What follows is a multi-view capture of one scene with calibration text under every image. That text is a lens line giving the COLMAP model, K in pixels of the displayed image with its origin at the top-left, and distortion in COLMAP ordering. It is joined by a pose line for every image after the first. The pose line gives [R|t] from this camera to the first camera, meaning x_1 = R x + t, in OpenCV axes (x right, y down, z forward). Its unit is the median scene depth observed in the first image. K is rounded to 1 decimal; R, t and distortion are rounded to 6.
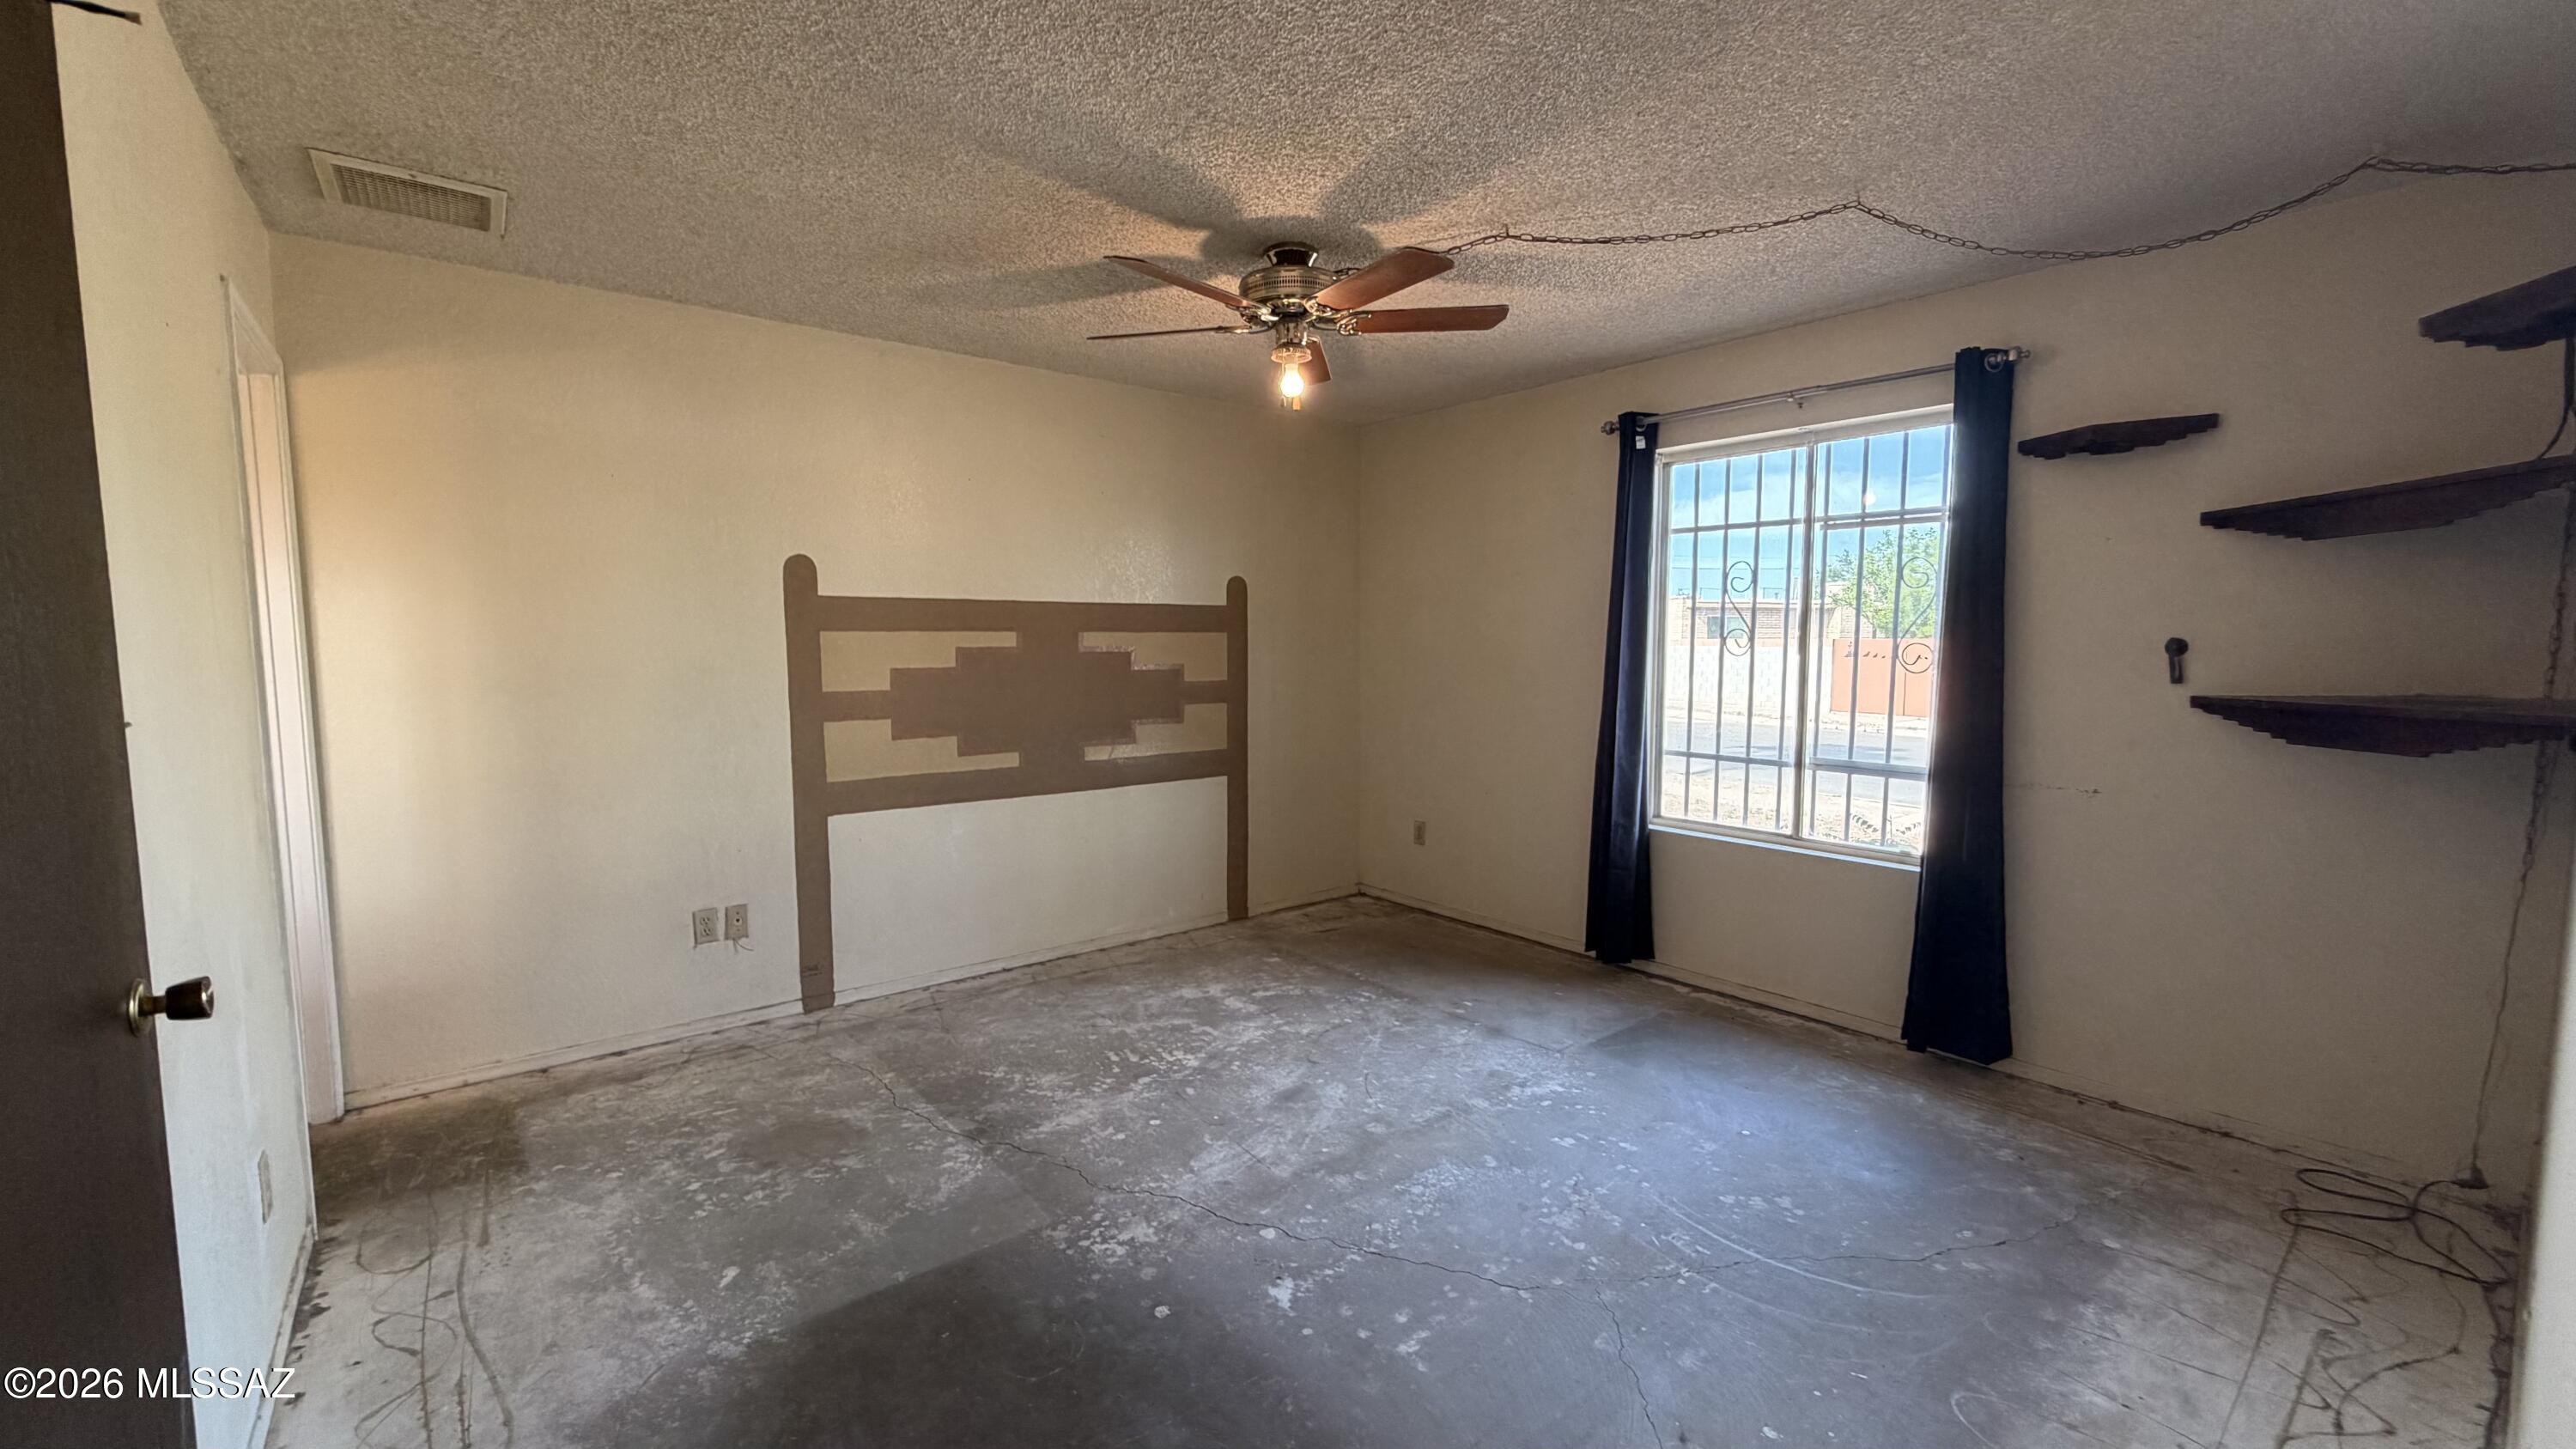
lens RADIAL K [[1027.9, 0, 1275.9], [0, 1027.9, 726.2], [0, 0, 1]] dist [0.000363, 0.000380]
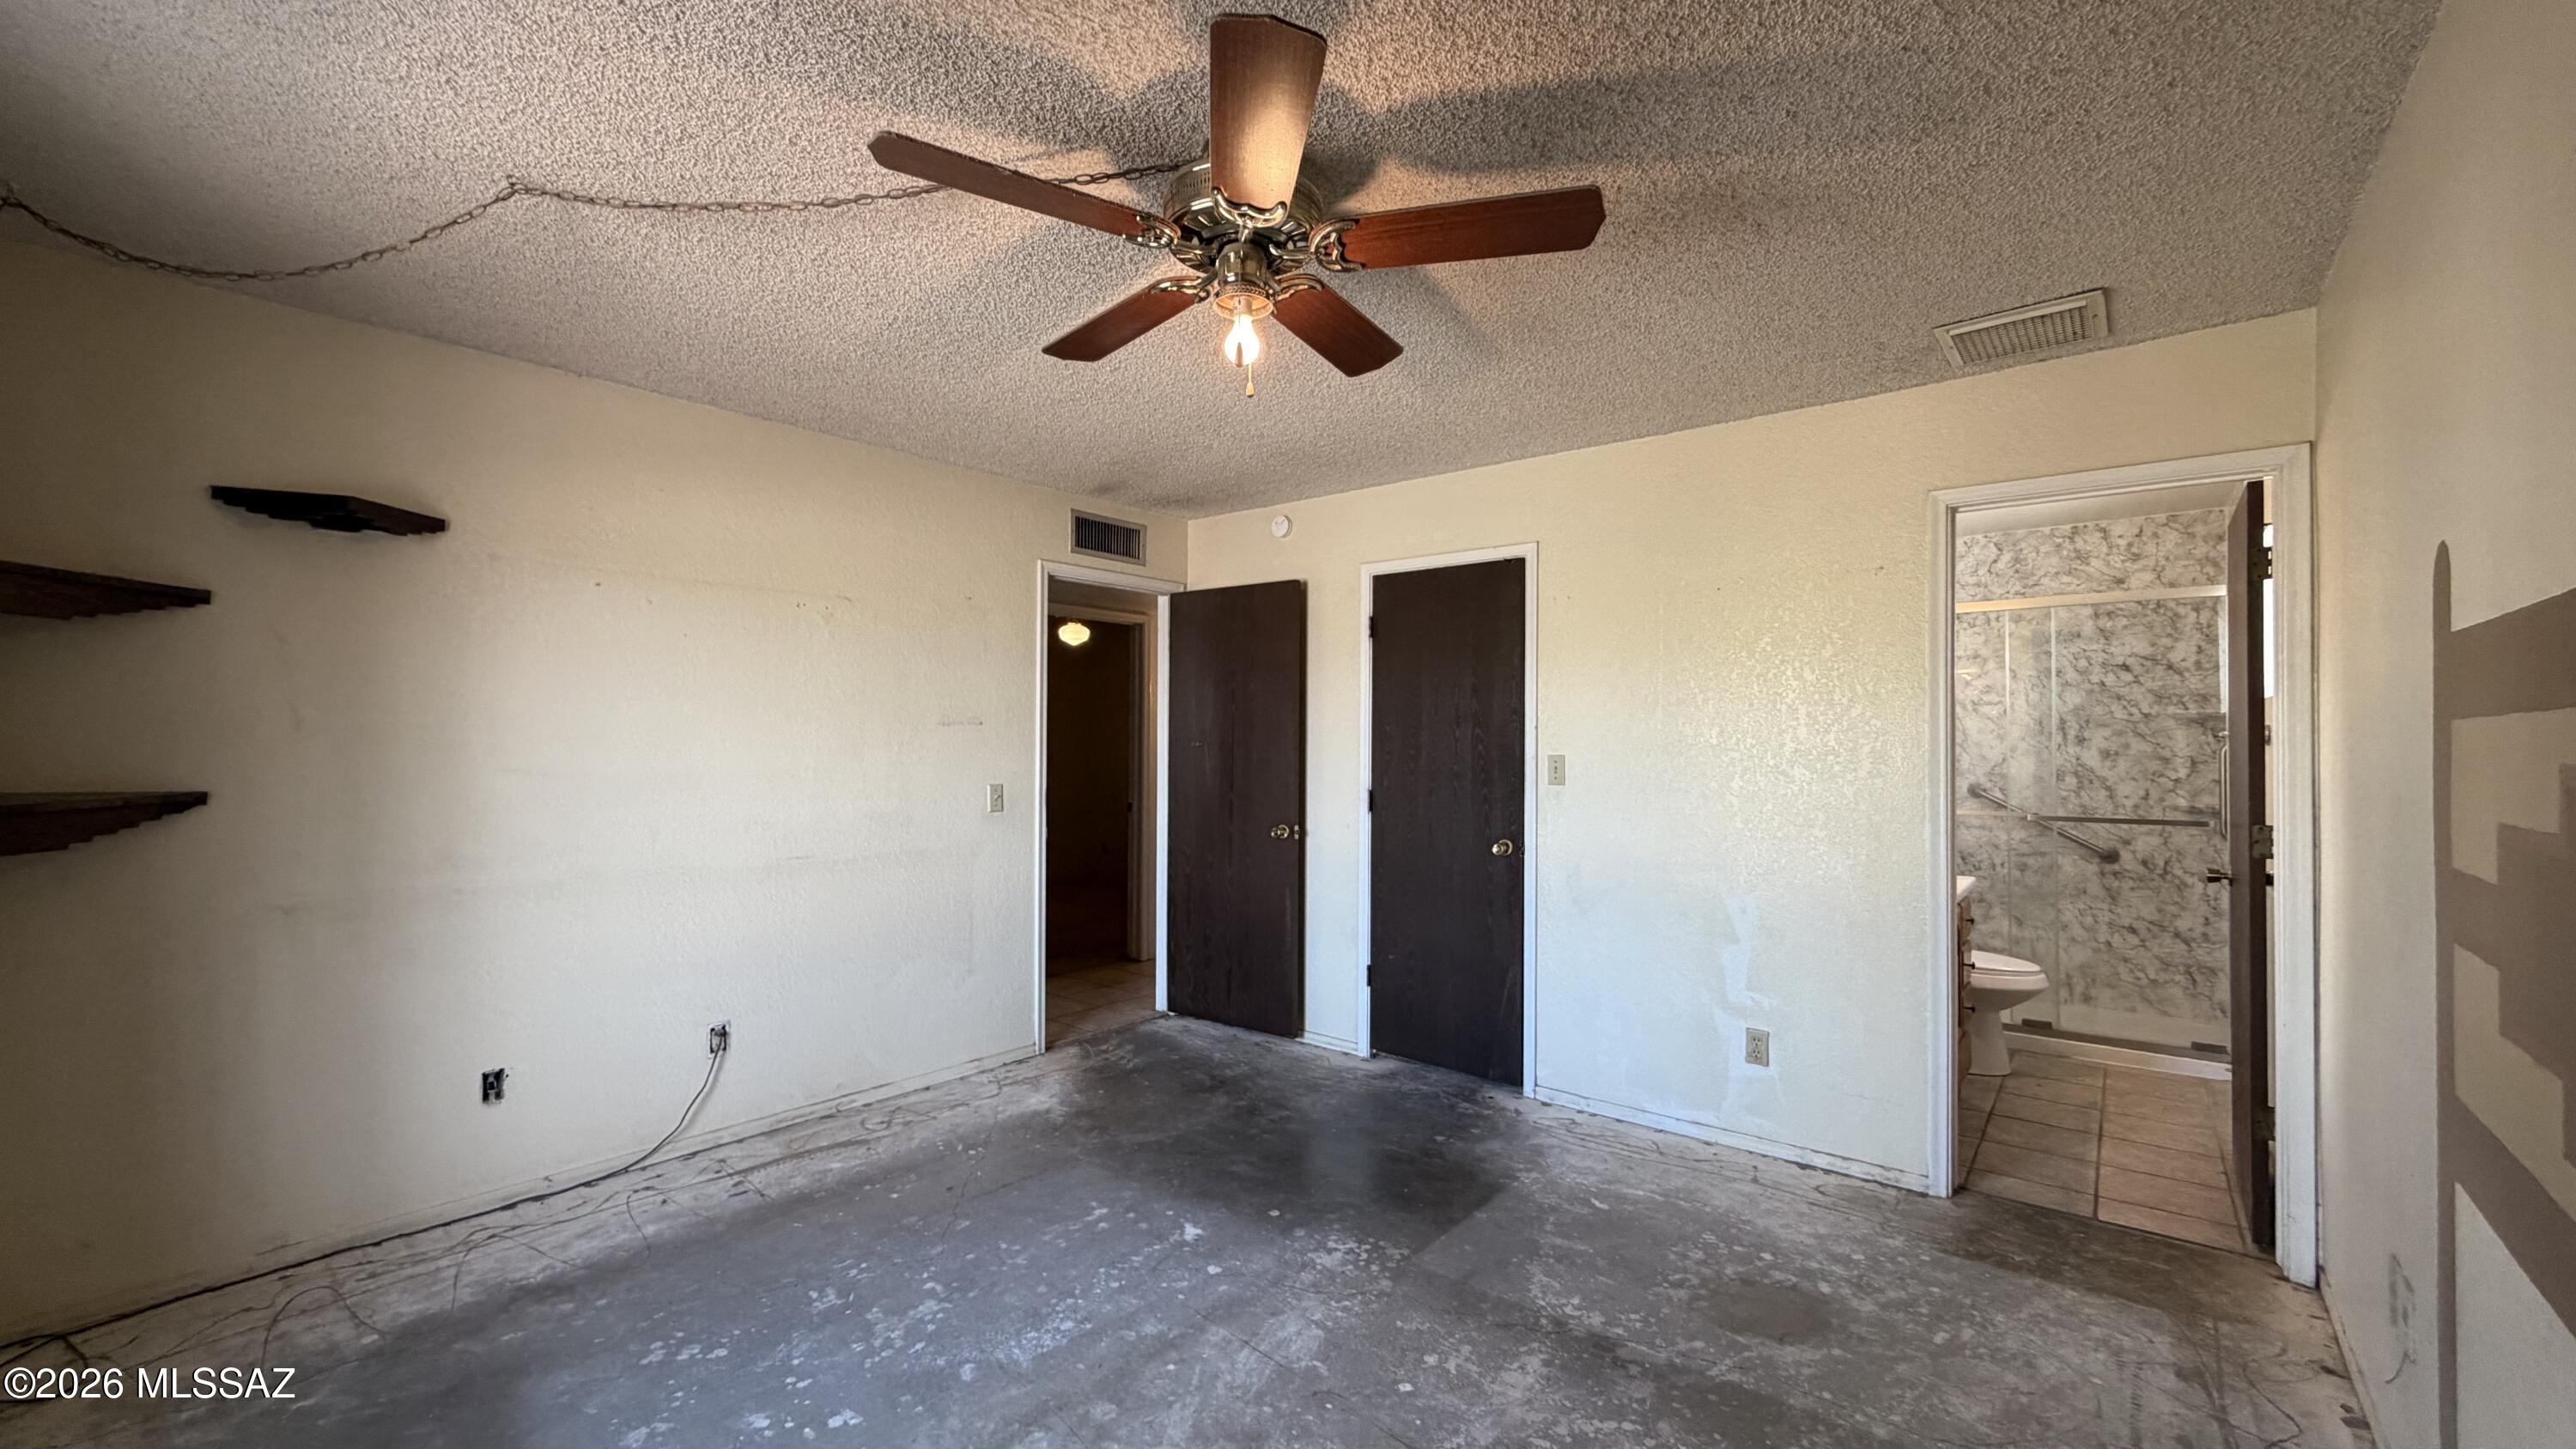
lens RADIAL K [[1027.9, 0, 1275.9], [0, 1027.9, 726.2], [0, 0, 1]] dist [0.000363, 0.000380]
pose [[-0.979827, -0.006147, -0.199751, 0.139921], [-0.020007, 0.997523, 0.067443, -0.154094], [0.198841, 0.070079, -0.977523, 1.881641]]
